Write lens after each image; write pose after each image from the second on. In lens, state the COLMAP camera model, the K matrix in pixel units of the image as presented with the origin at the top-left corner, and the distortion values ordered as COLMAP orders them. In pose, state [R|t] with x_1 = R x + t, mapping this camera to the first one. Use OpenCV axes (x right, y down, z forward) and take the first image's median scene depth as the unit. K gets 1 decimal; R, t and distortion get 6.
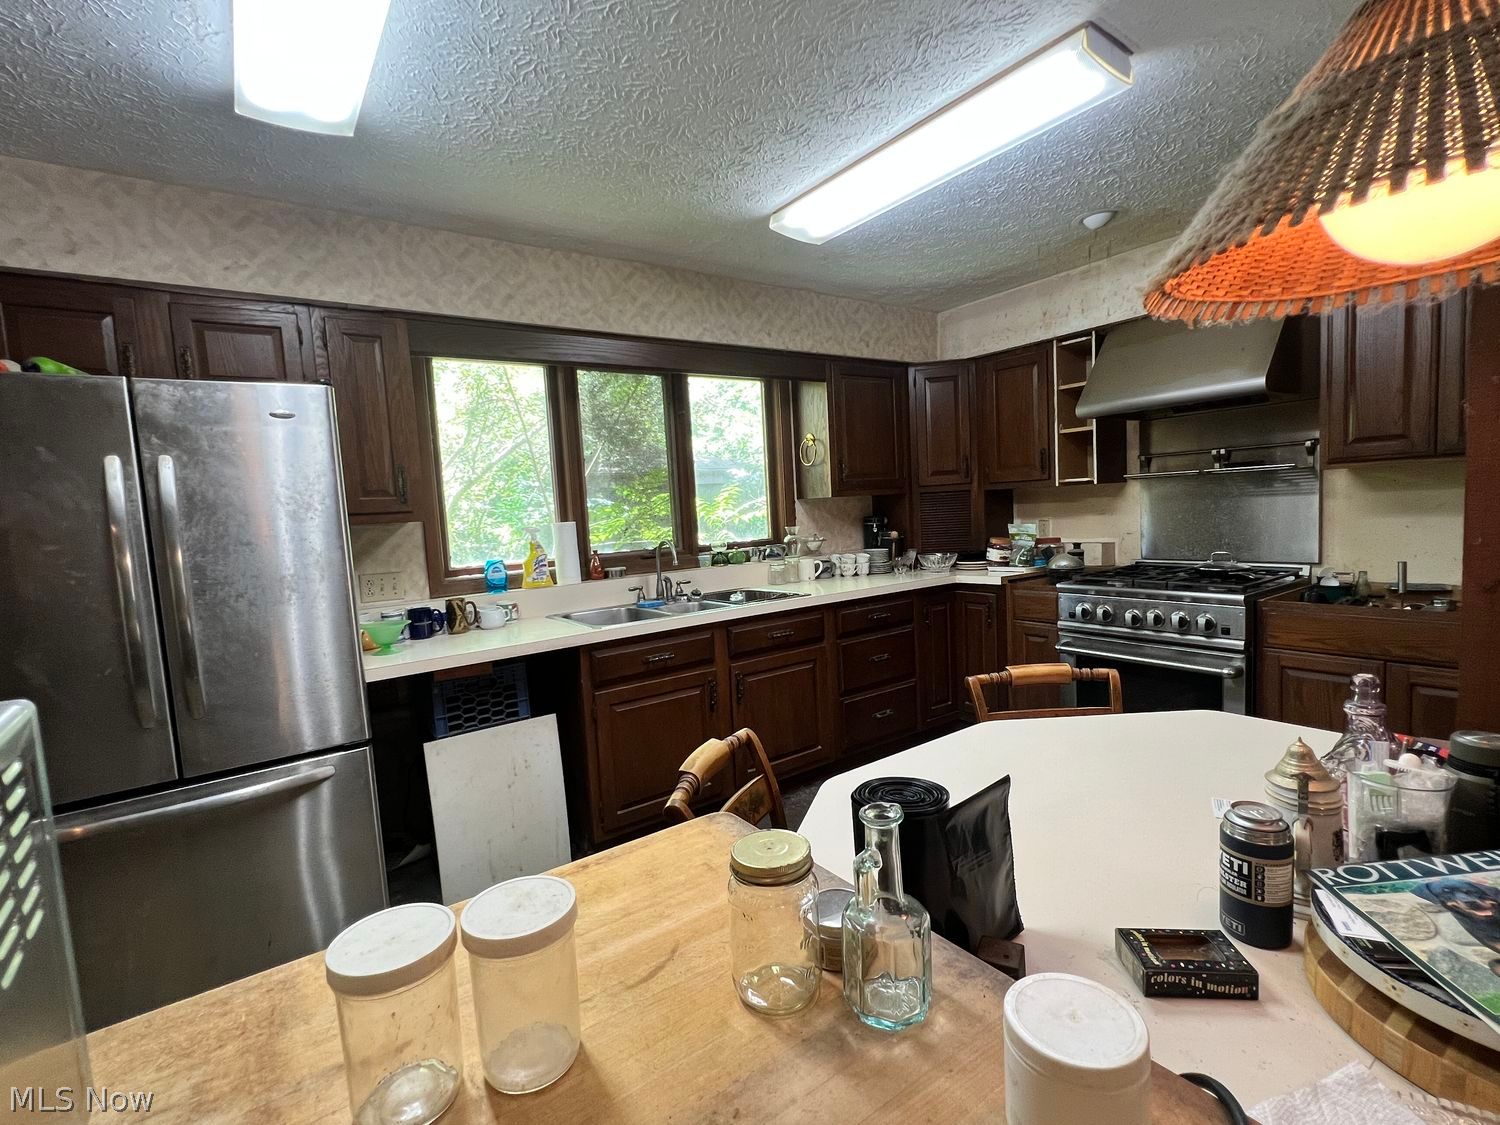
lens RADIAL K [[706.0, 0, 750.0], [0, 706.0, 562.5], [0, 0, 1]] dist [-0.000332, -0.000021]
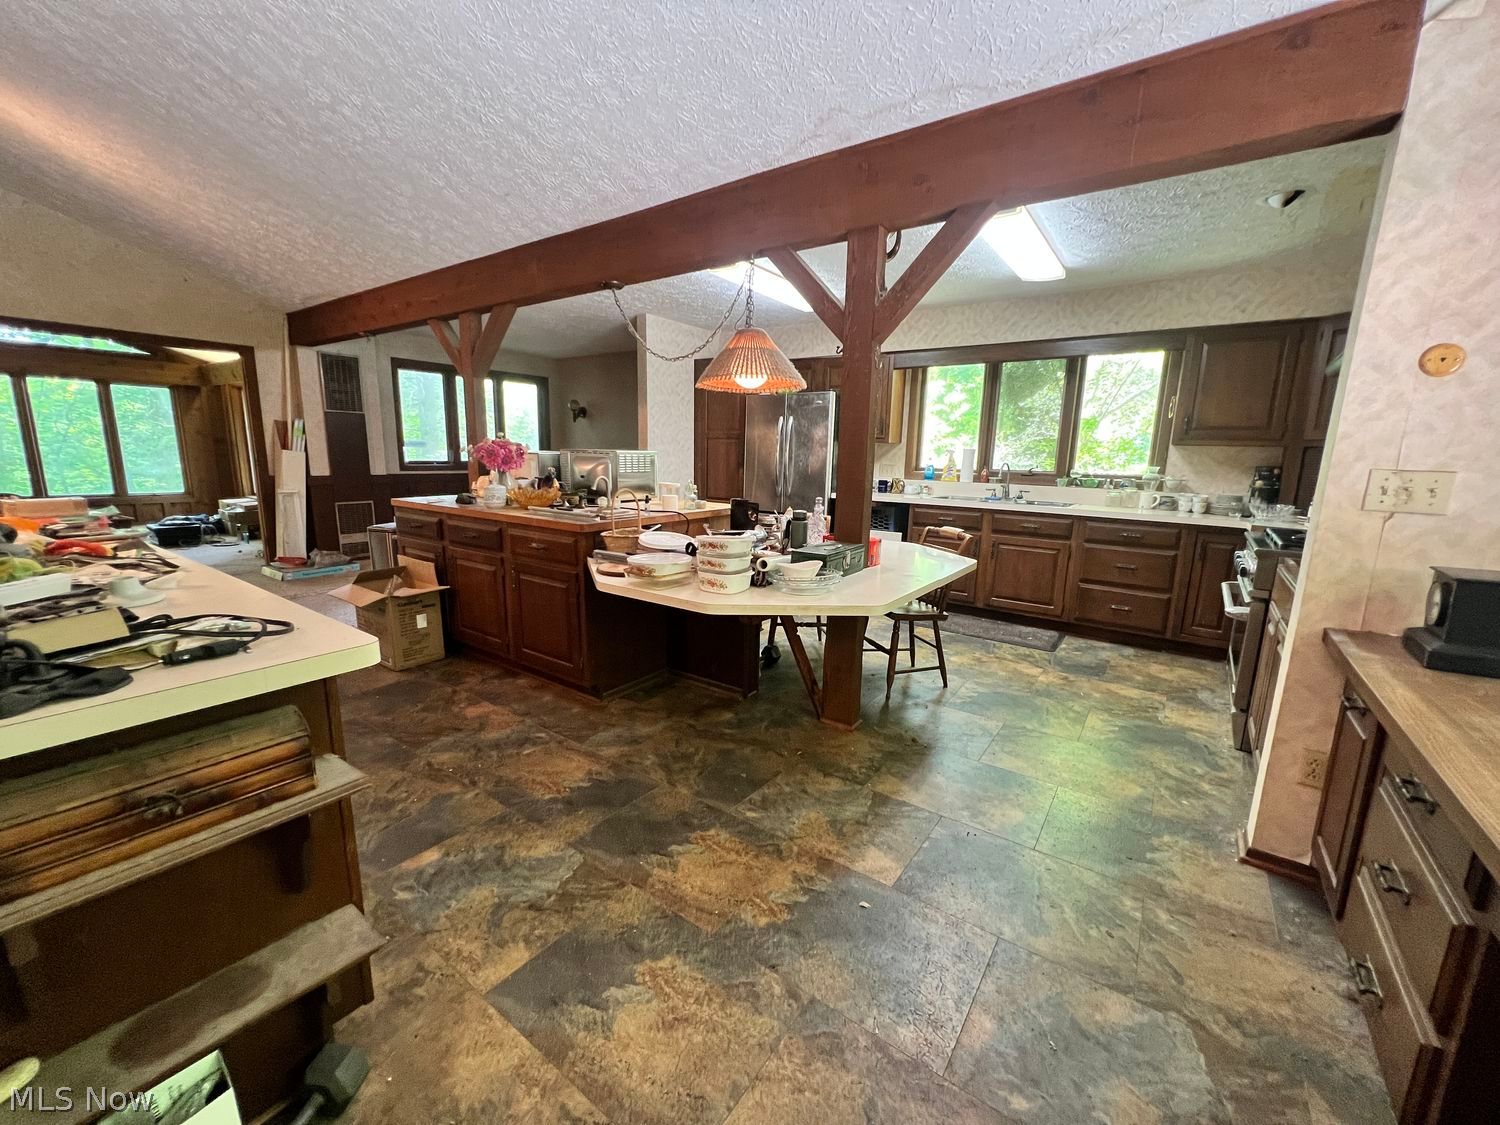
lens RADIAL K [[607.6, 0, 750.0], [0, 607.6, 562.5], [0, 0, 1]] dist [0.000000, -0.000093]
pose [[0.312048, 0.231206, -0.921504, 1.065095], [-0.123125, 0.971598, 0.202081, -0.018407], [0.942054, 0.050401, 0.331652, -0.060056]]
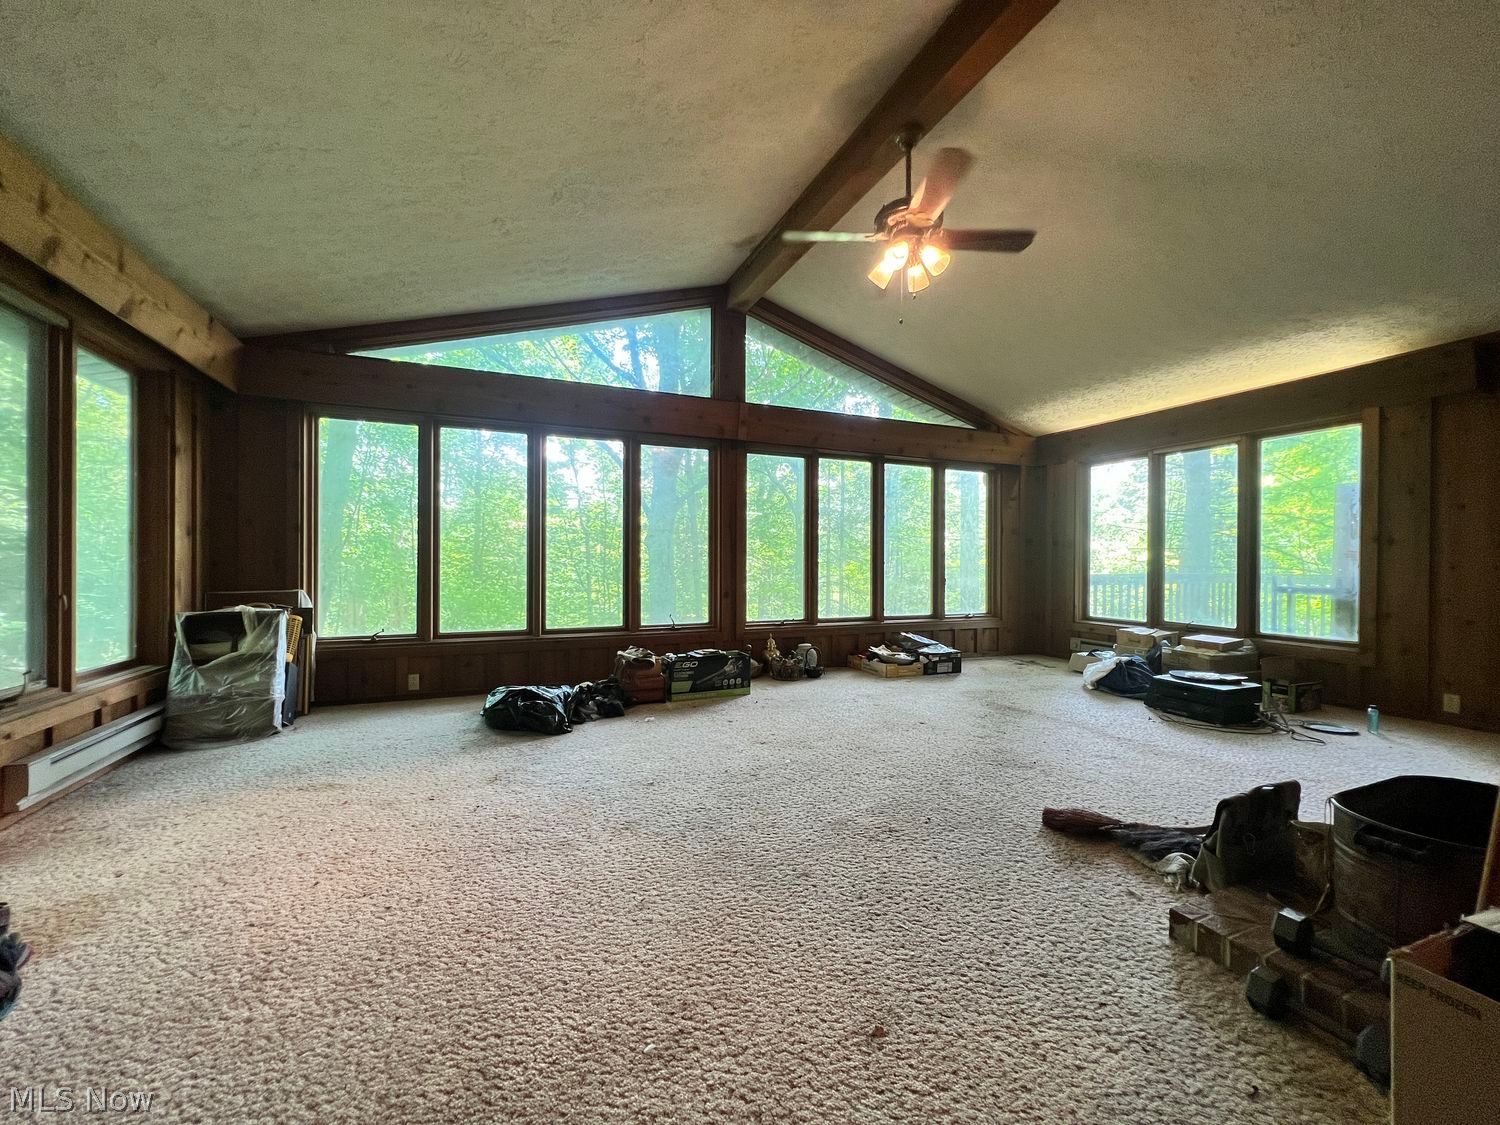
lens RADIAL K [[602.0, 0, 747.7], [0, 602.0, 565.7], [0, 0, 1]] dist [0.001019, -0.000060]
pose [[-0.218366, 0.055042, -0.974313, -0.256767], [-0.074000, 0.994599, 0.072773, 0.298065], [0.973057, 0.087991, -0.213114, -1.859529]]
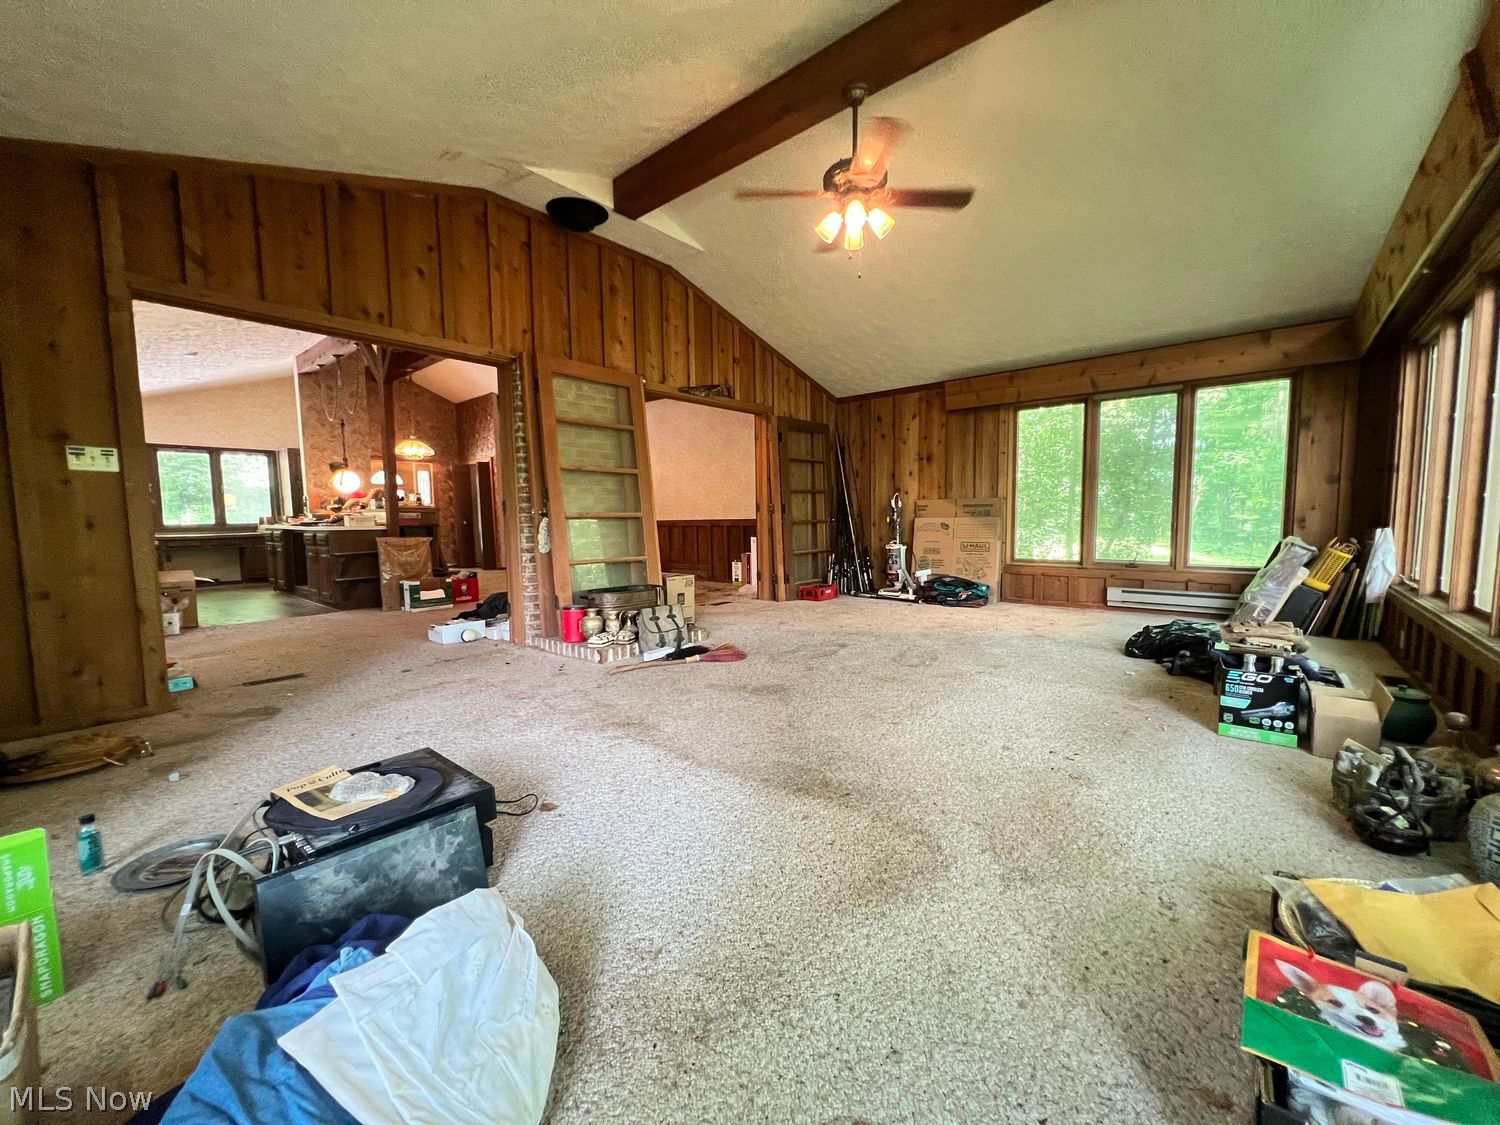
lens RADIAL K [[602.0, 0, 747.7], [0, 602.0, 565.7], [0, 0, 1]] dist [0.001019, -0.000060]
pose [[-0.233510, -0.020783, 0.972132, -2.039677], [0.110952, 0.992672, 0.047873, 0.367413], [-0.966003, 0.119039, -0.229493, -1.429557]]
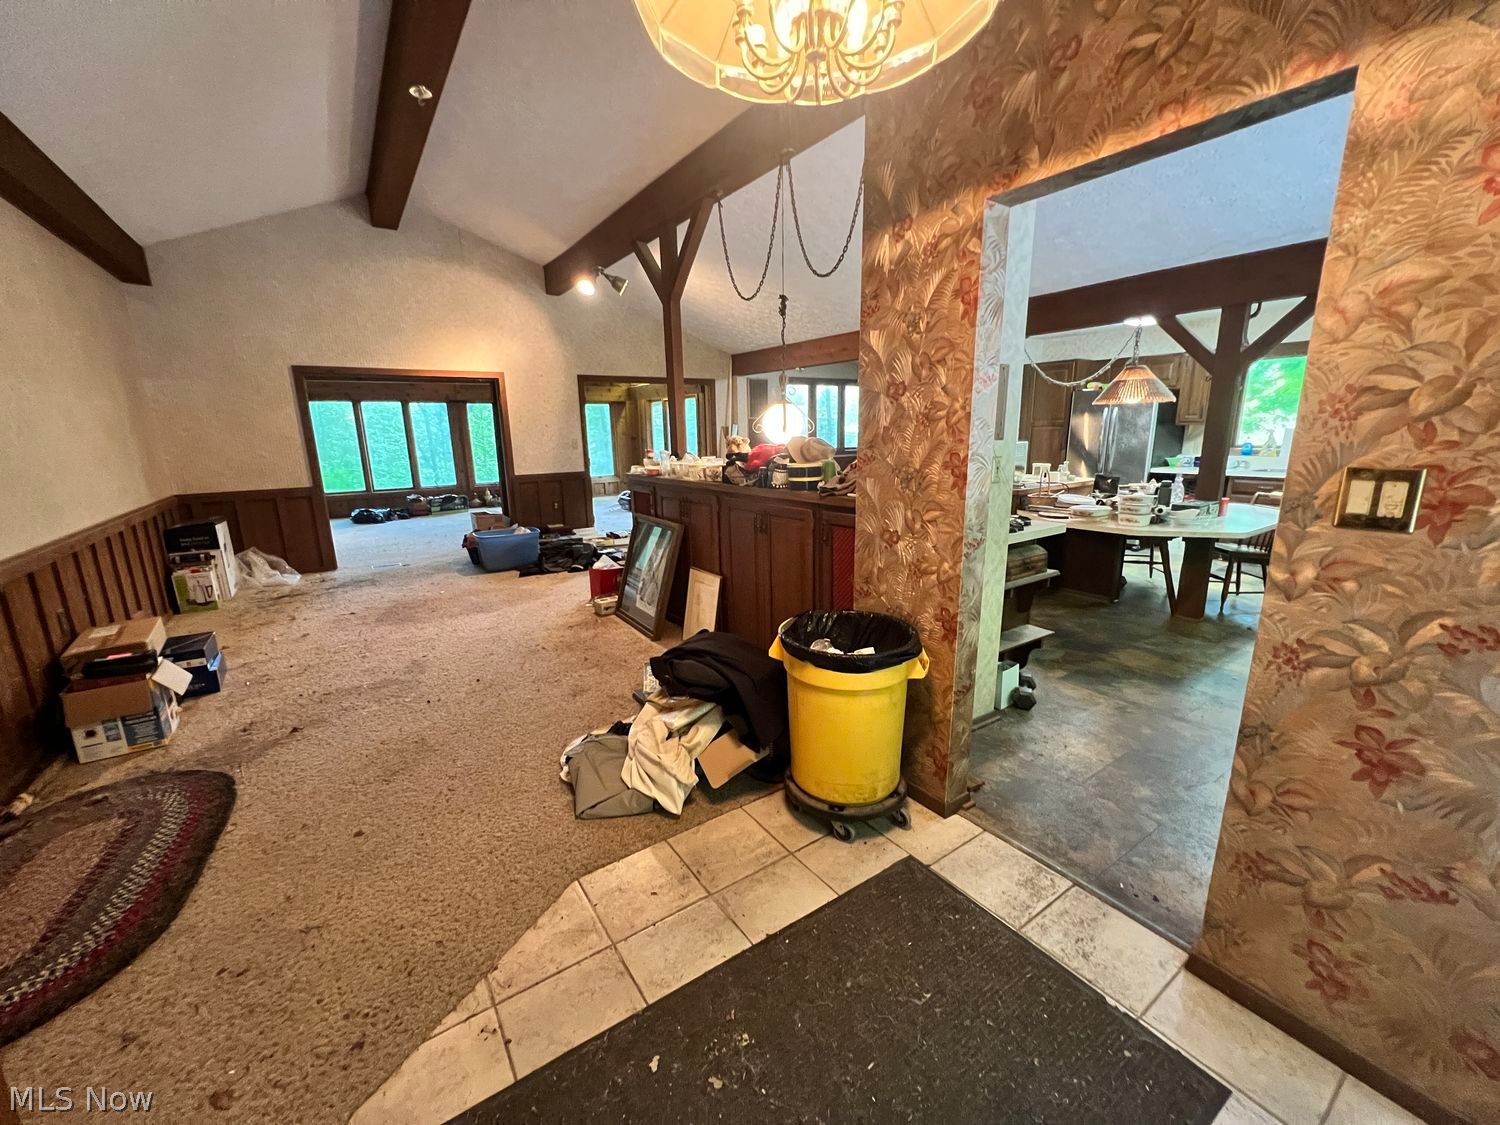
lens RADIAL K [[600.4, 0, 758.3], [0, 600.4, 564.0], [0, 0, 1]] dist [0.000589, 0.000049]
pose [[-0.024534, 0.273808, -0.961471, 1.583480], [-0.069118, 0.958995, 0.274867, -0.048523], [0.997307, 0.073198, -0.004603, -0.553138]]
